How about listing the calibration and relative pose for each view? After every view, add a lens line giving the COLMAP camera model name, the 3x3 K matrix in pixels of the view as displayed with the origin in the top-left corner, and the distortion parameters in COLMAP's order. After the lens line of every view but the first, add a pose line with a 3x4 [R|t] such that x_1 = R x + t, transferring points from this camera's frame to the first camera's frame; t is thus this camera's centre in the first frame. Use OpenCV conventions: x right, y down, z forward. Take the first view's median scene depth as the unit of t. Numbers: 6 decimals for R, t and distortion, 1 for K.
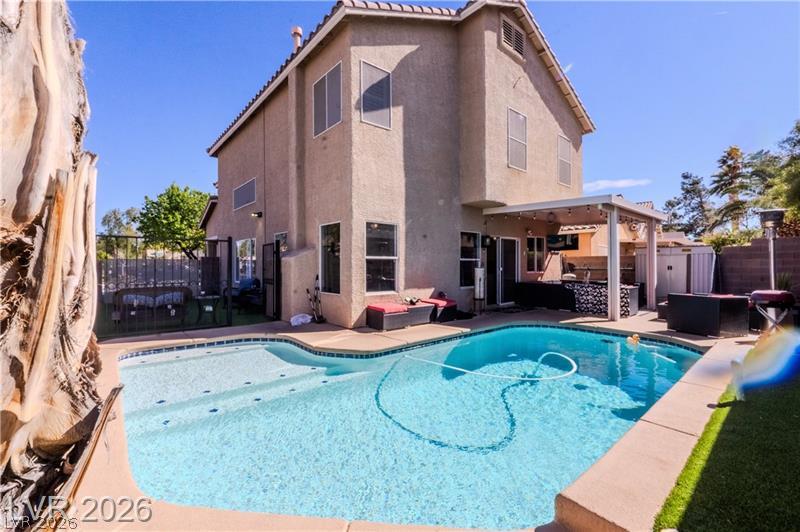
lens RADIAL K [[340.6, 0, 384.6], [0, 340.6, 263.7], [0, 0, 1]] dist [-0.001019, -0.000084]
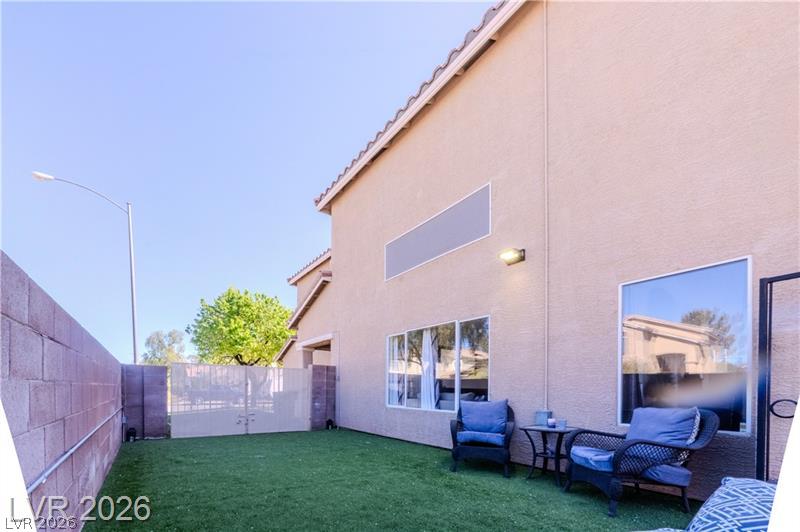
lens RADIAL K [[340.6, 0, 384.6], [0, 340.6, 263.7], [0, 0, 1]] dist [-0.001019, -0.000084]
pose [[0.994666, -0.072026, -0.073836, -0.116778], [0.044618, 0.945830, -0.321583, -0.003077], [0.092998, 0.316573, 0.943998, 0.145475]]
